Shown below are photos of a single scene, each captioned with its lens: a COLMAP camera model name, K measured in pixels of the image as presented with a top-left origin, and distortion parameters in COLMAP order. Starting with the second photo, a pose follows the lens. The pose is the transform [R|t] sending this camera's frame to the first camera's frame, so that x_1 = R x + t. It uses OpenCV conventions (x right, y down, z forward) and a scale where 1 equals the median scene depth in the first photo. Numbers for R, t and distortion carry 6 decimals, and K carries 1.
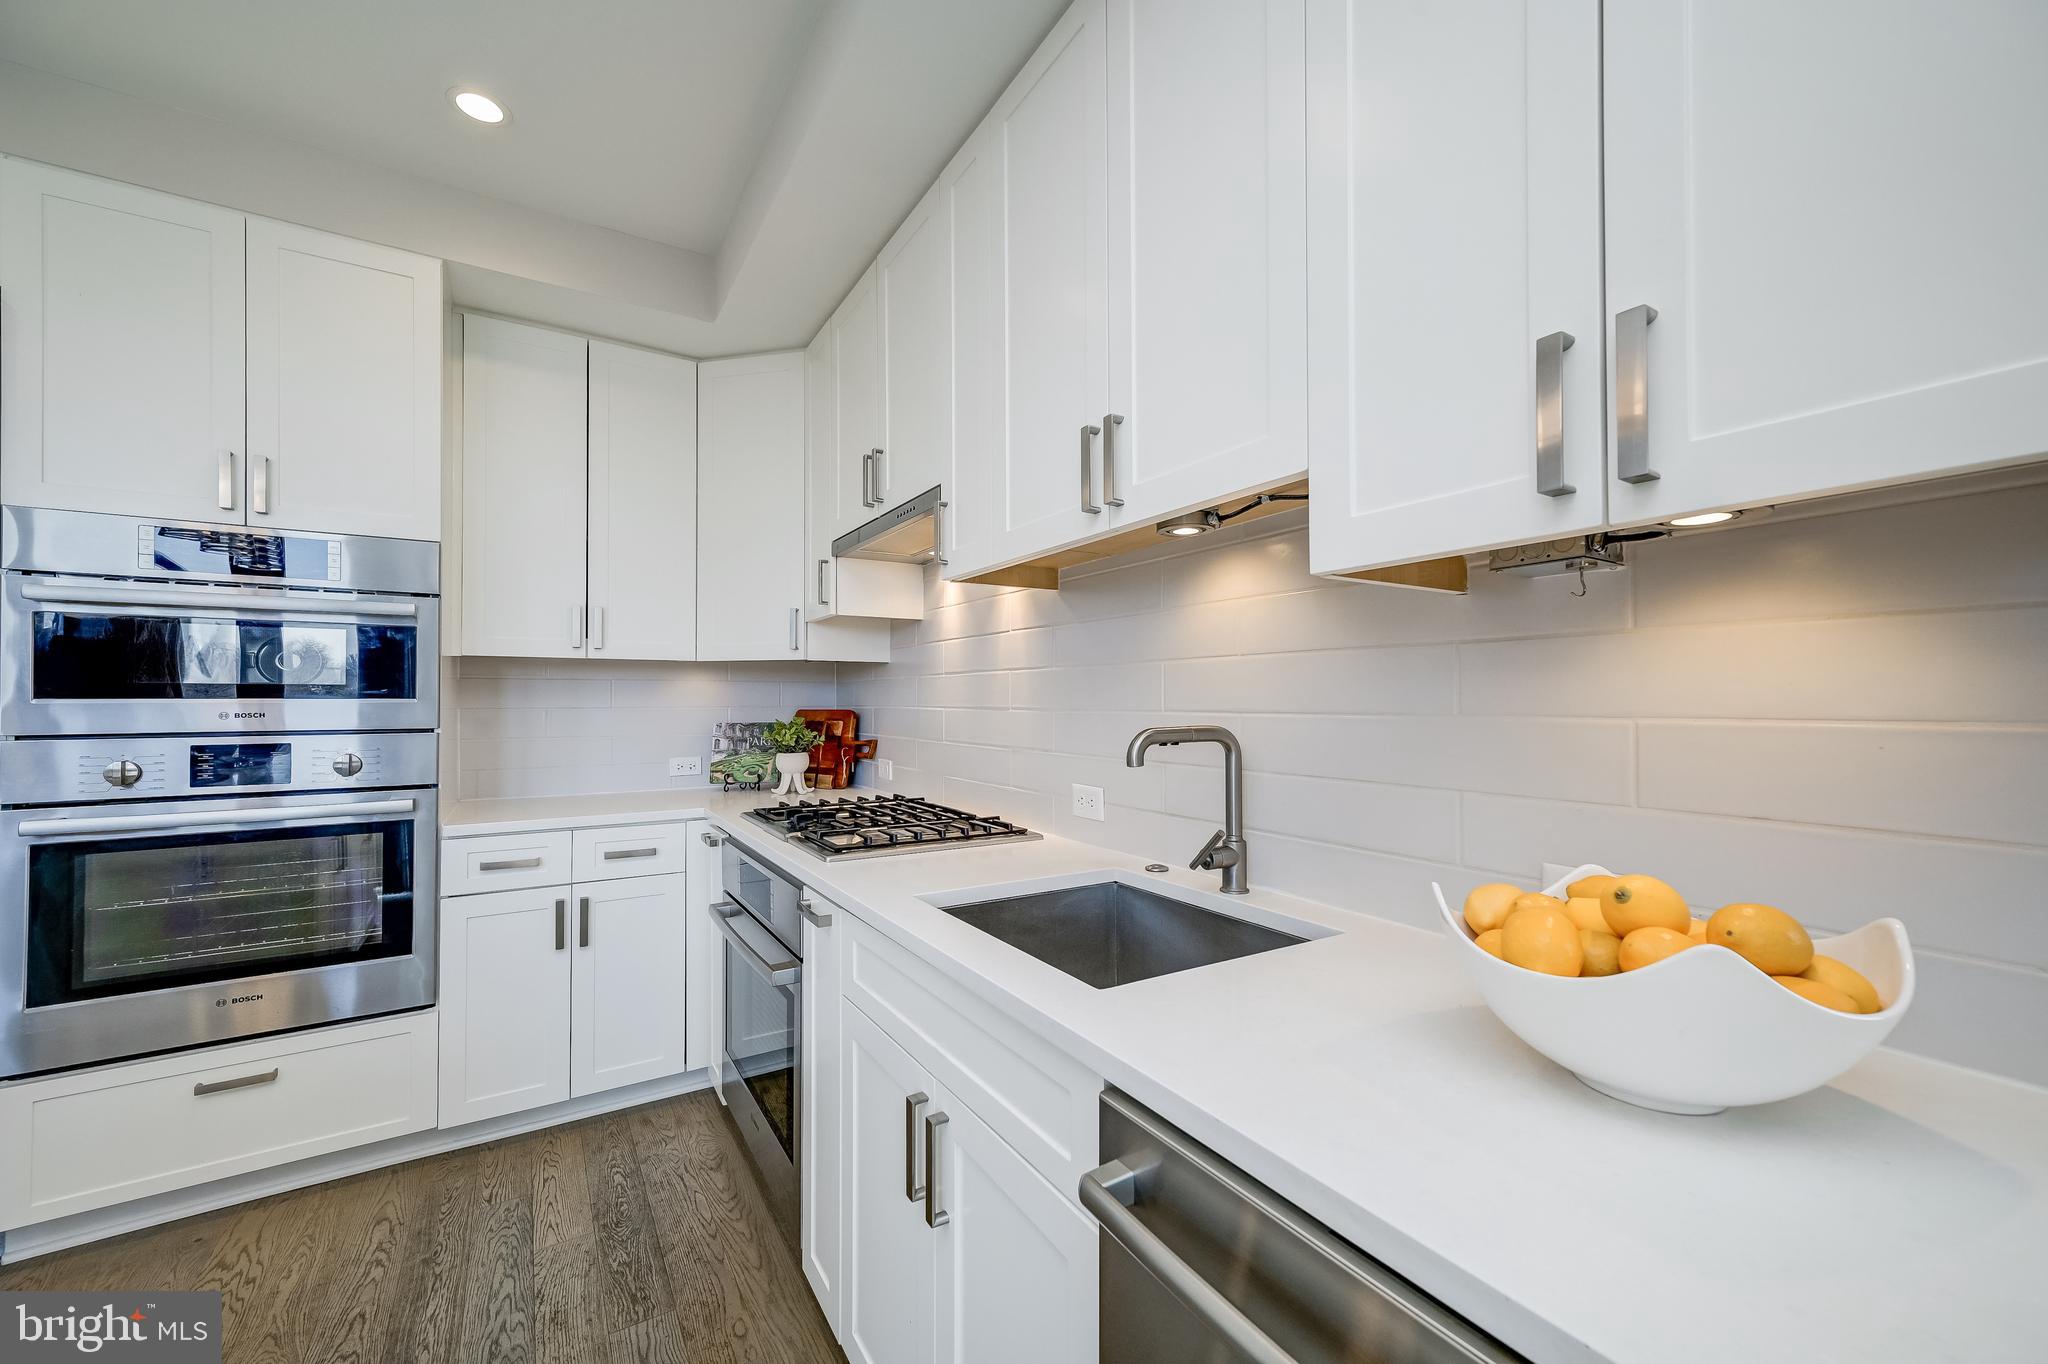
lens RADIAL K [[809.0, 0, 1029.0], [0, 809.0, 681.2], [0, 0, 1]] dist [0.007918, -0.000297]
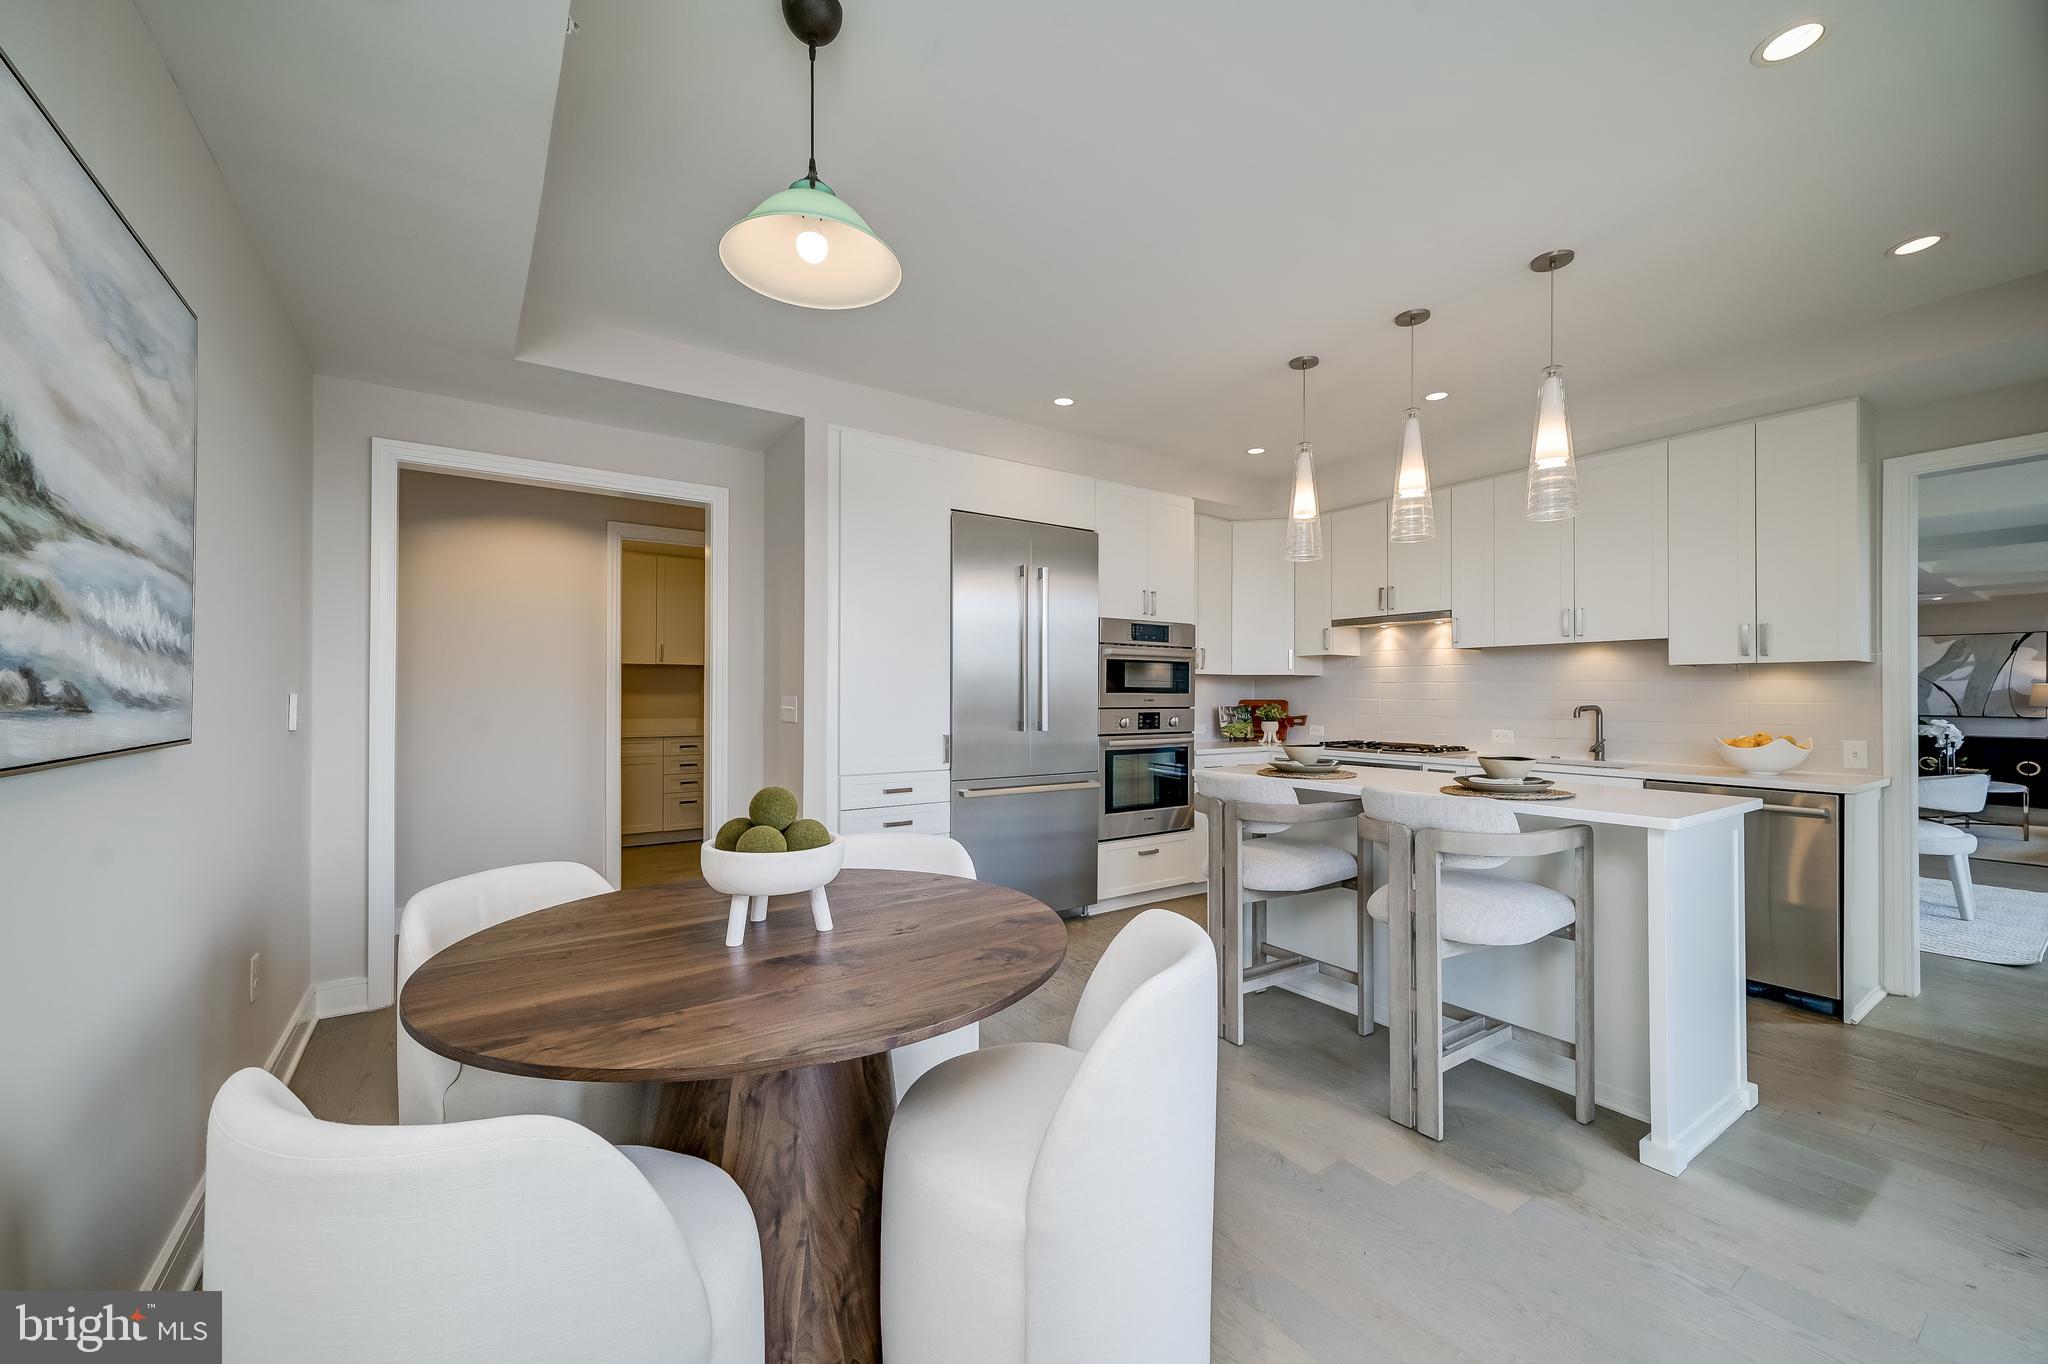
lens RADIAL K [[809.0, 0, 1029.0], [0, 809.0, 681.2], [0, 0, 1]] dist [0.007918, -0.000297]
pose [[0.998925, 0.006214, 0.045926, -1.397588], [-0.006575, 0.999949, 0.007708, -0.029185], [-0.045876, -0.008002, 0.998915, -1.330798]]
